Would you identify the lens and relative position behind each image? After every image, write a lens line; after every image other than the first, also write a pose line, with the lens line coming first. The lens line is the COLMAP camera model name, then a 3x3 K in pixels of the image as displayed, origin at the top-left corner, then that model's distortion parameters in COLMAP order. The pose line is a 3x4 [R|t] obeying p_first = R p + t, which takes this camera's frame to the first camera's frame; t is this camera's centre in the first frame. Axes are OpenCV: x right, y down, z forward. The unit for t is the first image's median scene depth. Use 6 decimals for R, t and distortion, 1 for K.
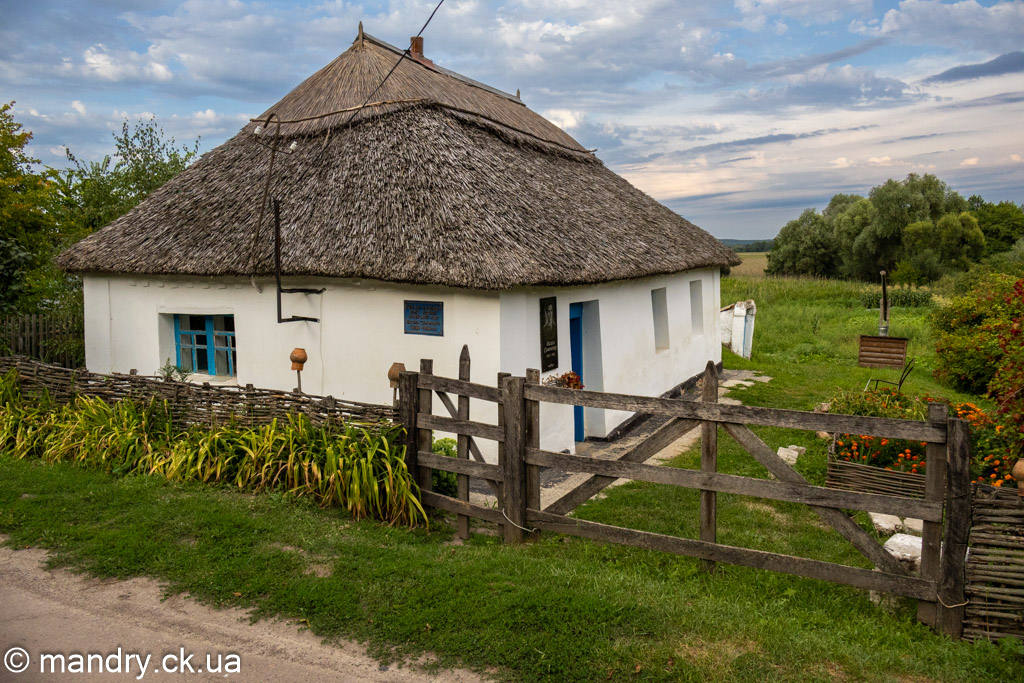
lens RADIAL K [[851.2, 0, 510.4], [0, 851.2, 338.1], [0, 0, 1]] dist [0.045062, -0.021590]
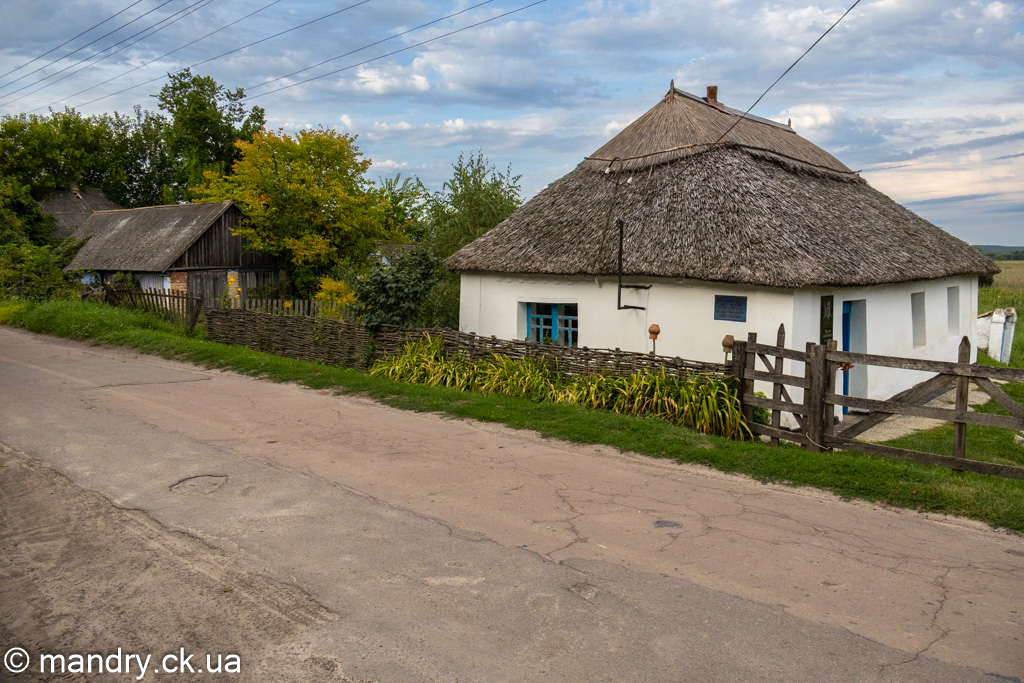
lens RADIAL K [[851.2, 0, 510.4], [0, 851.2, 338.1], [0, 0, 1]] dist [0.045062, -0.021590]
pose [[0.966430, 0.036753, -0.254289, -0.087396], [-0.037910, 0.999281, 0.000352, 0.034364], [0.254120, 0.009300, 0.967128, -0.379062]]
